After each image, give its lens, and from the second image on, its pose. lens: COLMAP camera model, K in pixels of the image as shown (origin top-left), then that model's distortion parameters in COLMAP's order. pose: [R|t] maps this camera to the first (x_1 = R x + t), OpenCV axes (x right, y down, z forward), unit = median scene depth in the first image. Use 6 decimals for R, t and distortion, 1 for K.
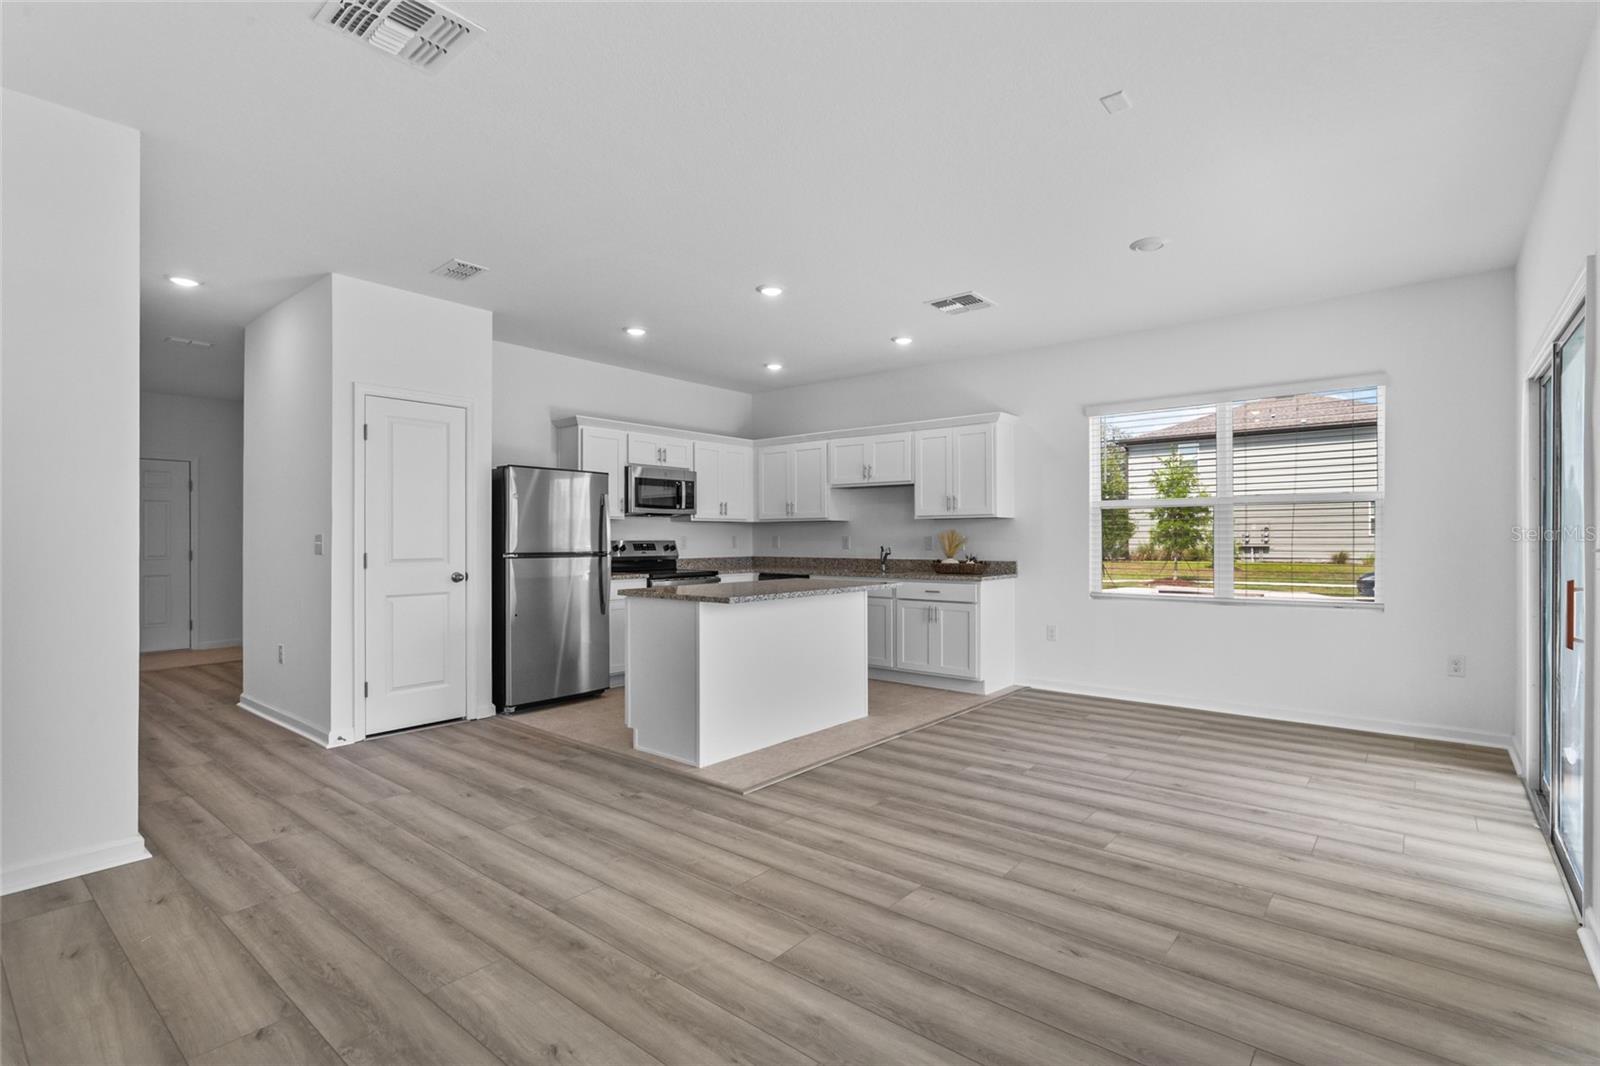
lens RADIAL K [[751.9, 0, 797.6], [0, 751.9, 534.9], [0, 0, 1]] dist [0.002748, 0.000281]
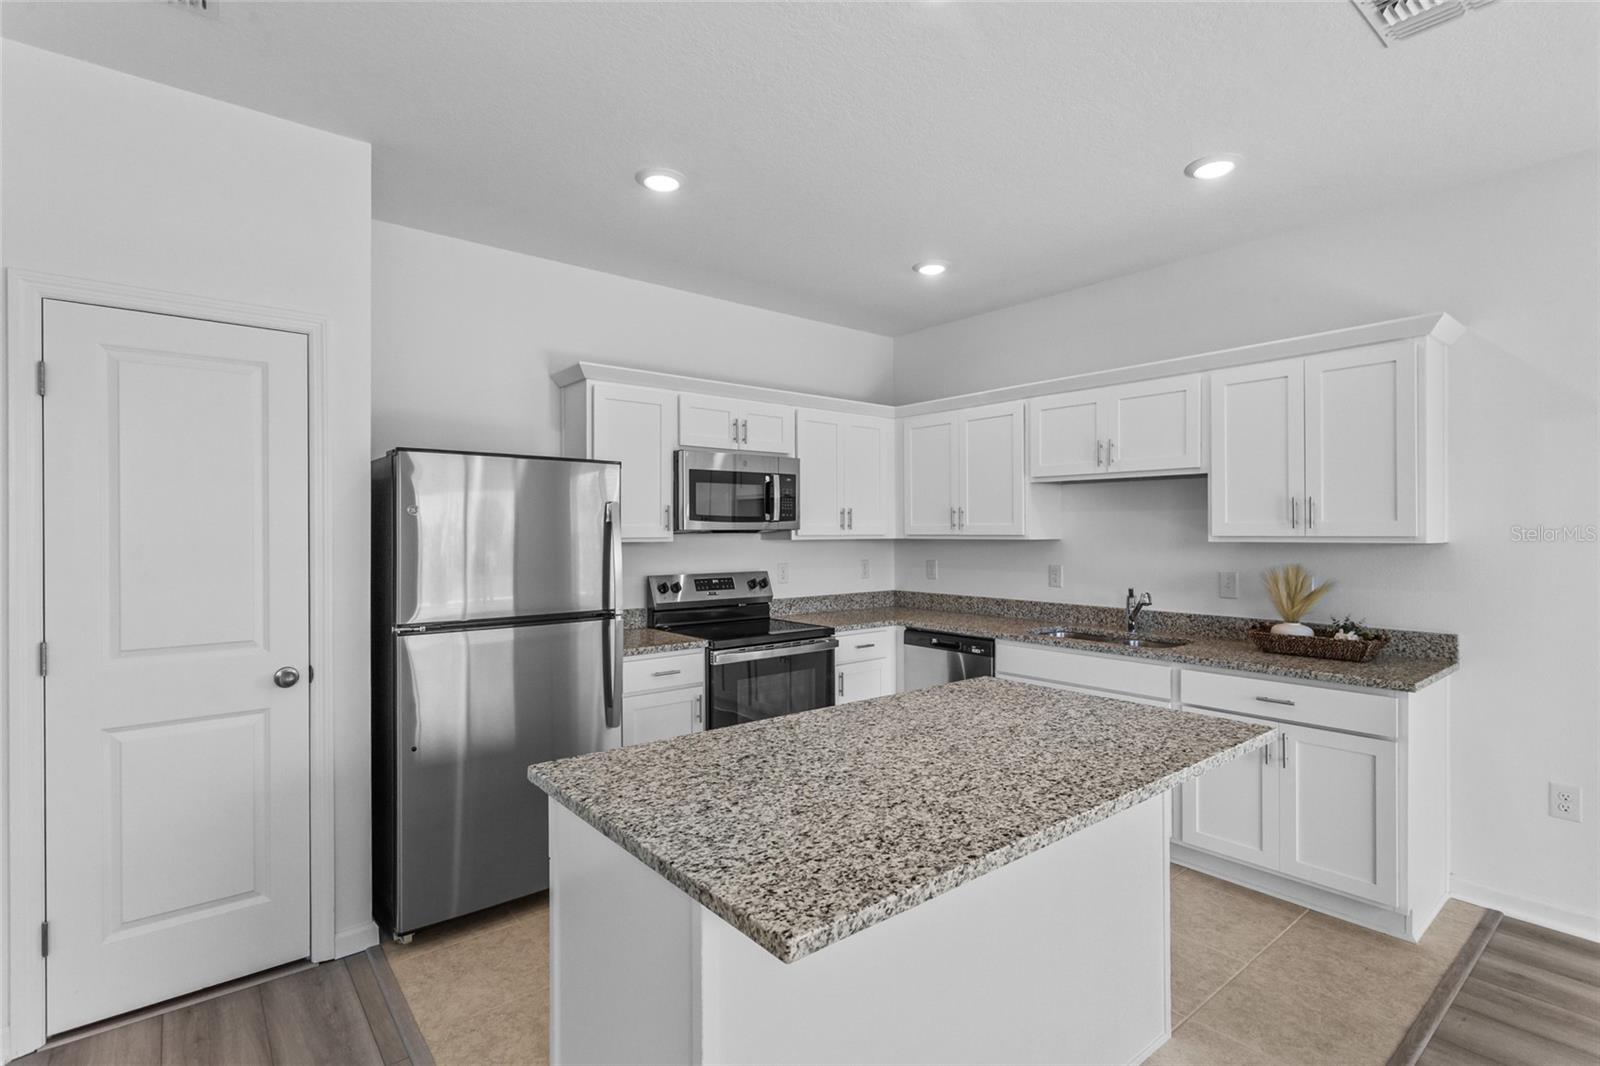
lens RADIAL K [[751.9, 0, 797.6], [0, 751.9, 532.5], [0, 0, 1]] dist [0.002748, 0.000281]
pose [[0.981450, 0.000422, -0.191719, -0.027412], [0.000847, 0.999978, 0.006539, -0.037952], [0.191717, -0.006580, 0.981428, 0.534860]]
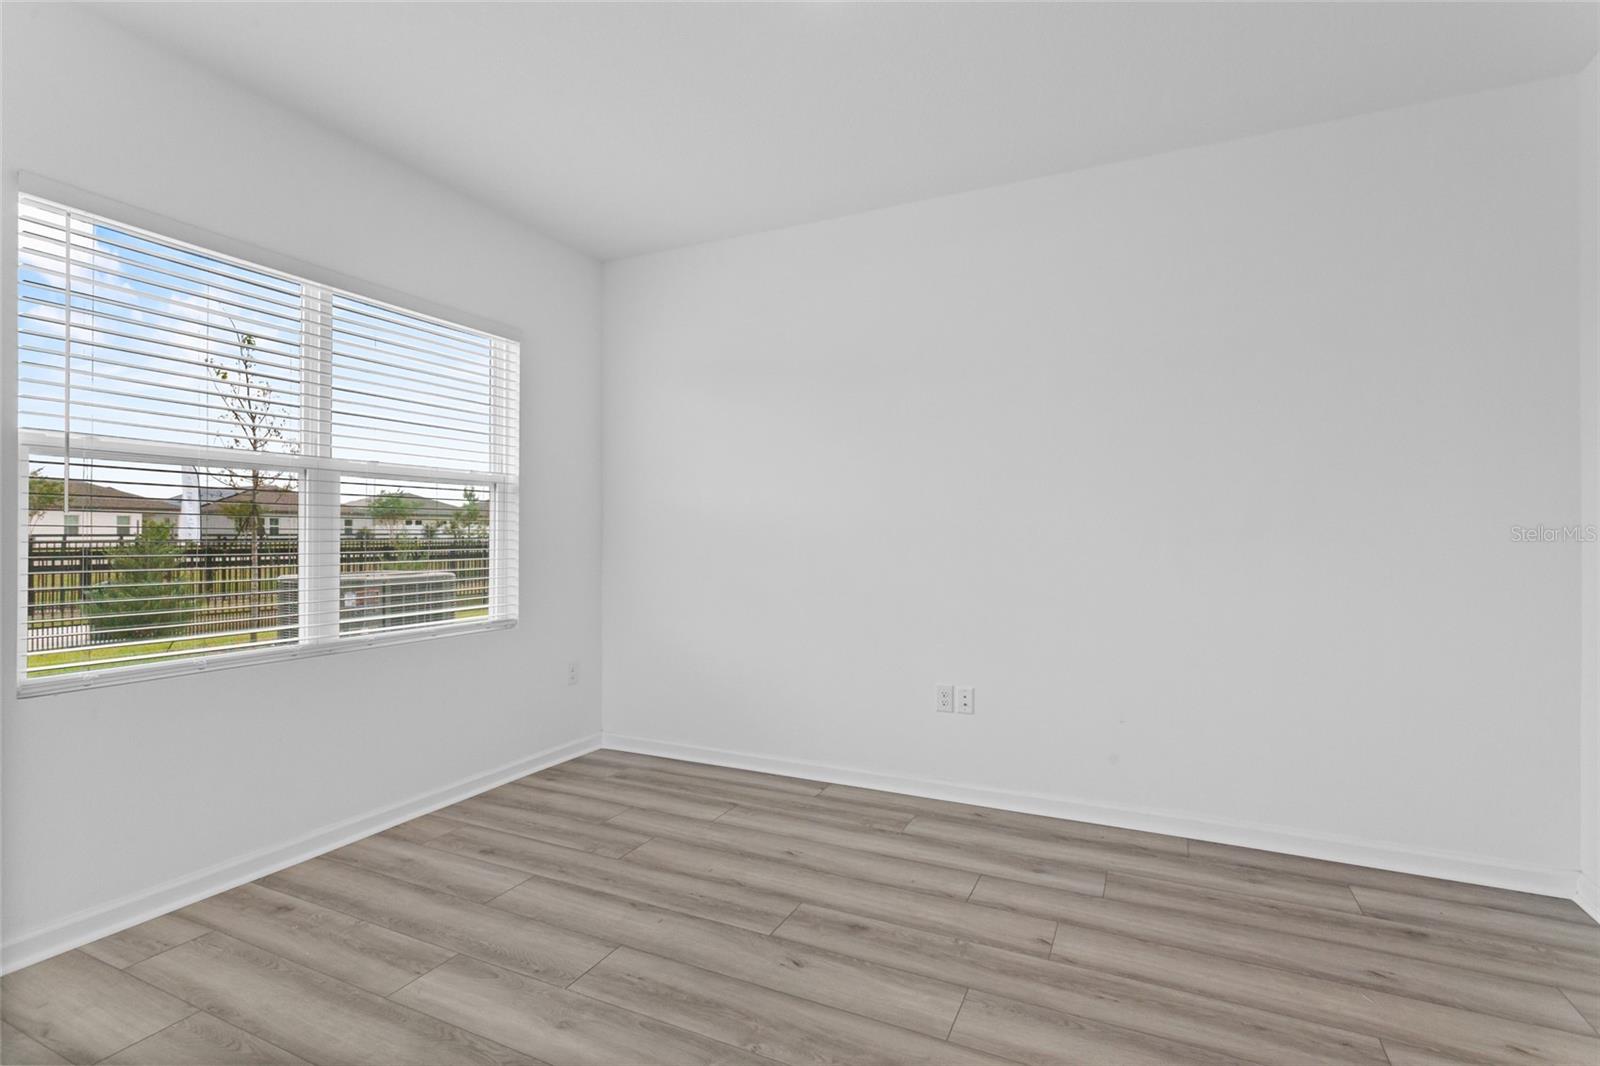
lens RADIAL K [[751.9, 0, 801.5], [0, 751.9, 526.9], [0, 0, 1]] dist [0.002748, 0.000281]
pose [[-0.968227, -0.001737, -0.250068, -0.010104], [0.001589, 0.999913, -0.013098, 0.003151], [0.250069, -0.013080, -0.968140, 0.715035]]
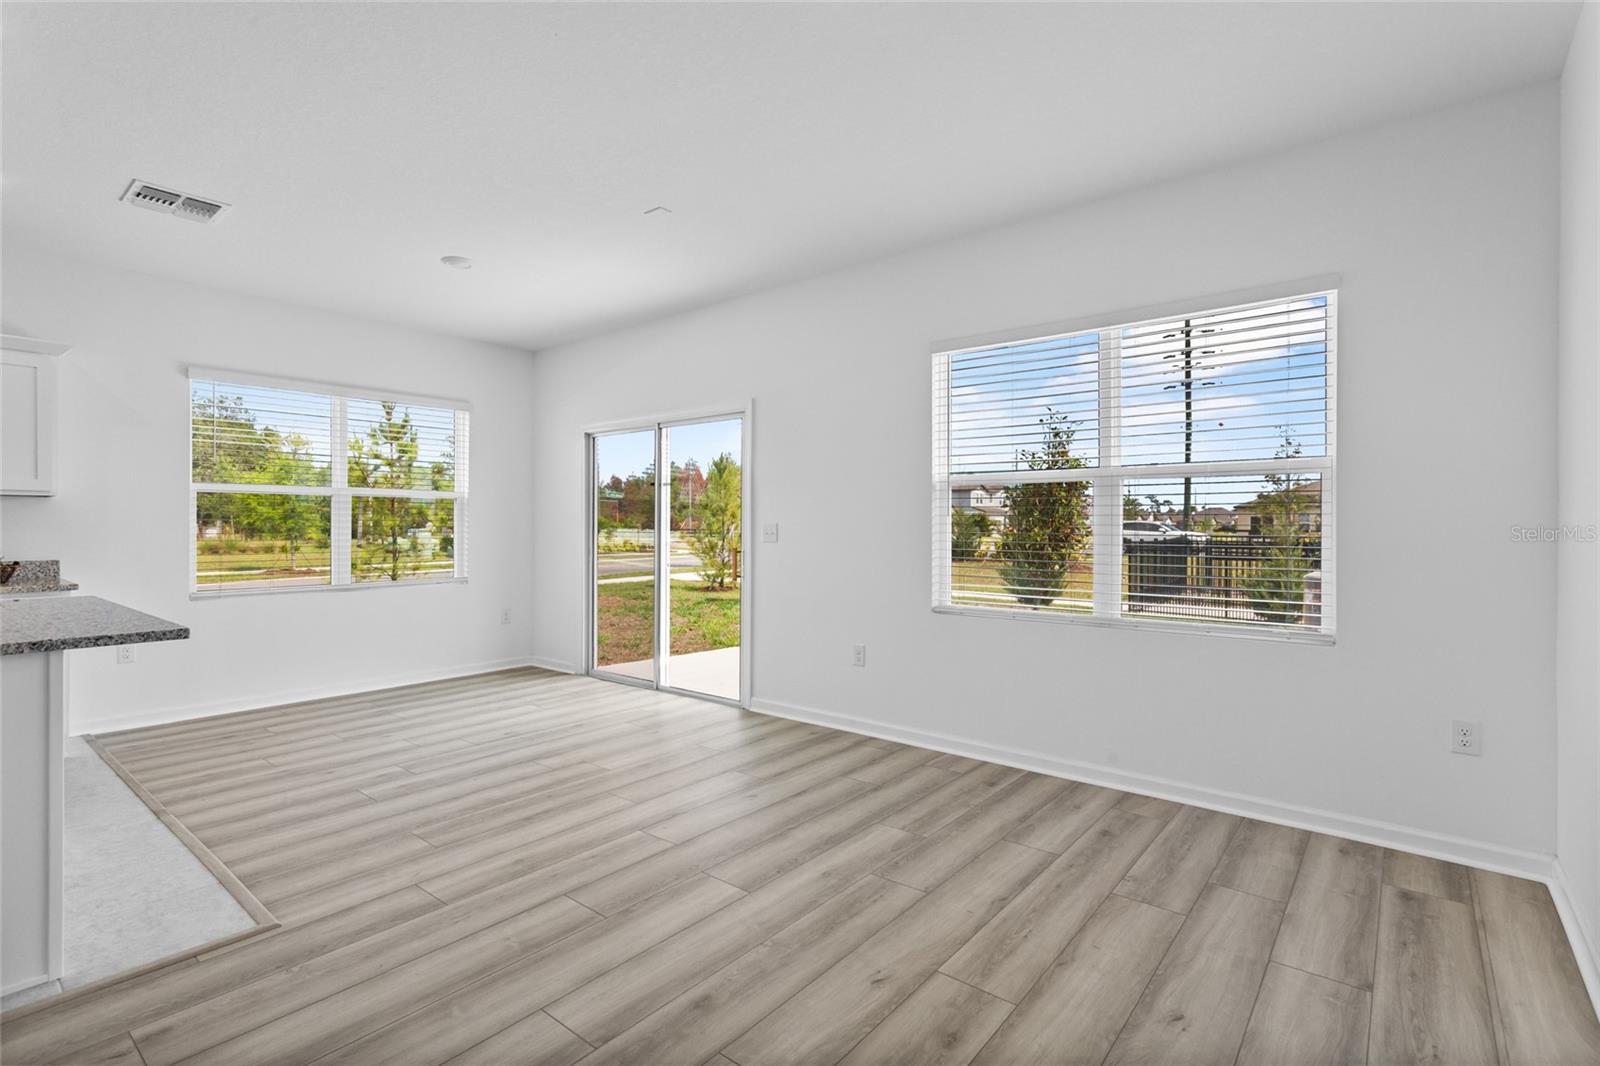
lens RADIAL K [[751.9, 0, 806.8], [0, 751.9, 521.7], [0, 0, 1]] dist [0.002748, 0.000281]
pose [[-0.017208, 0.009555, 0.999806, -0.481875], [-0.007277, 0.999927, -0.009681, 0.002231], [-0.999825, -0.007442, -0.017137, 0.374093]]
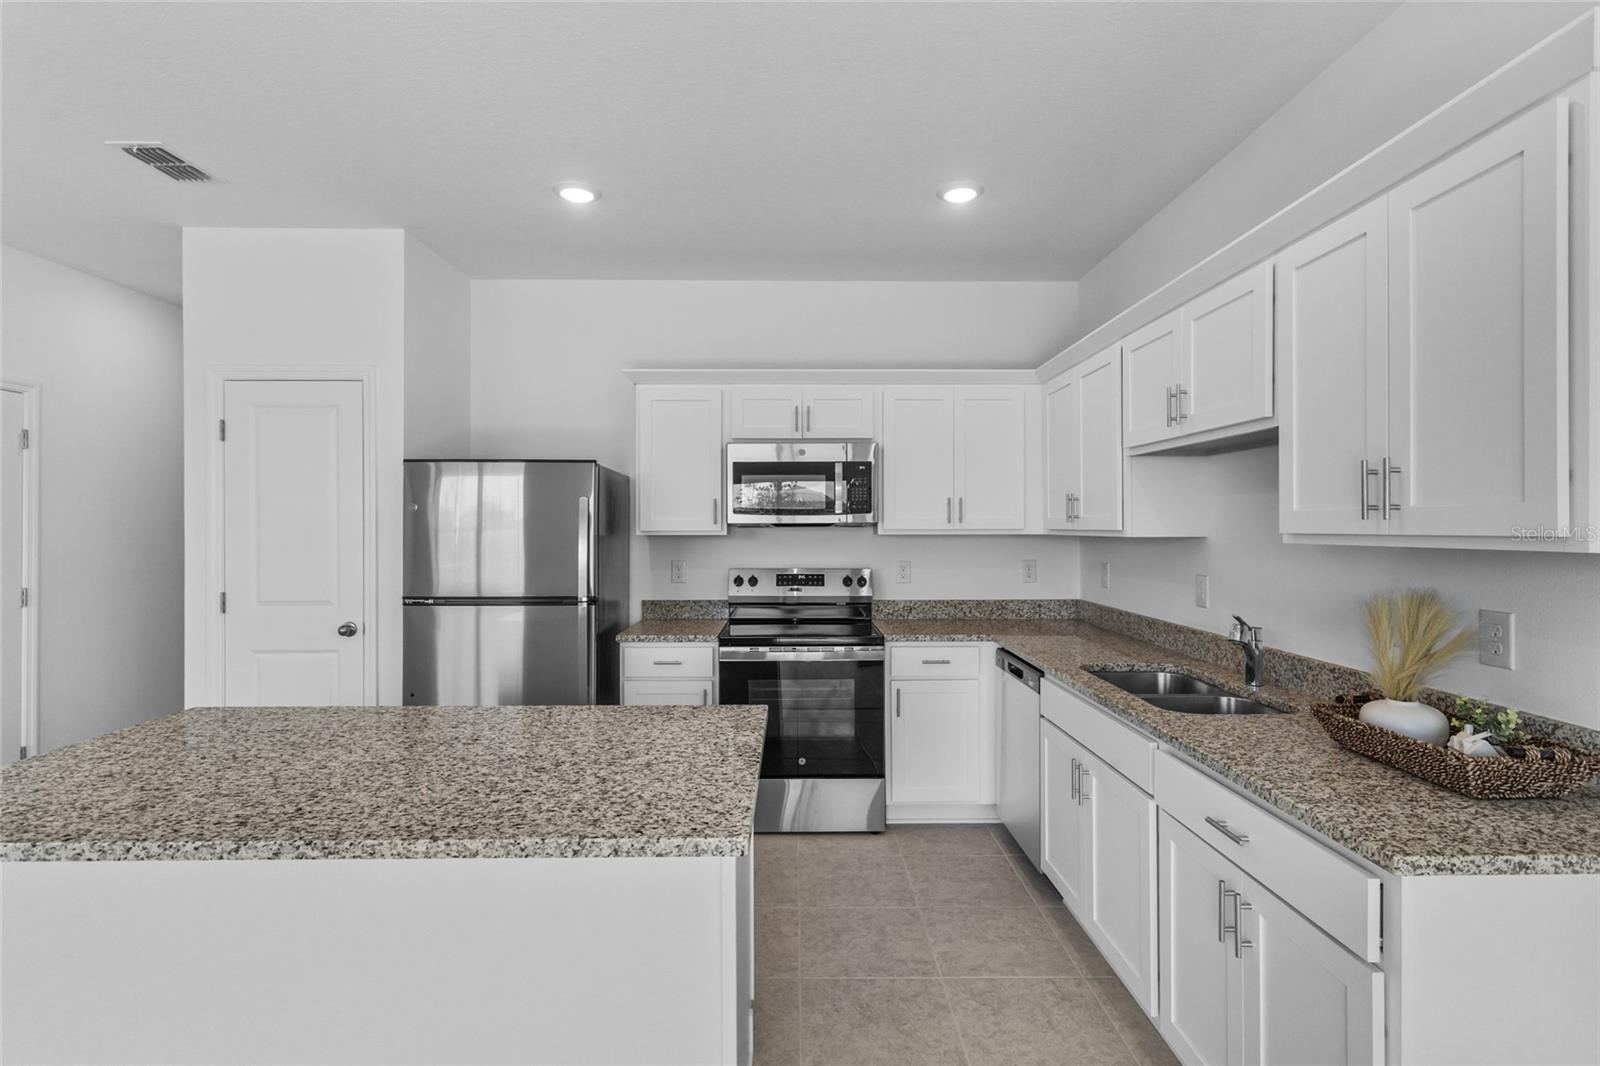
lens RADIAL K [[751.9, 0, 812.3], [0, 751.9, 527.9], [0, 0, 1]] dist [0.002748, 0.000281]
pose [[0.653474, 0.003668, -0.756940, 0.316483], [0.002004, 0.999976, 0.006576, -0.036233], [0.756947, -0.005814, 0.653451, 0.803160]]
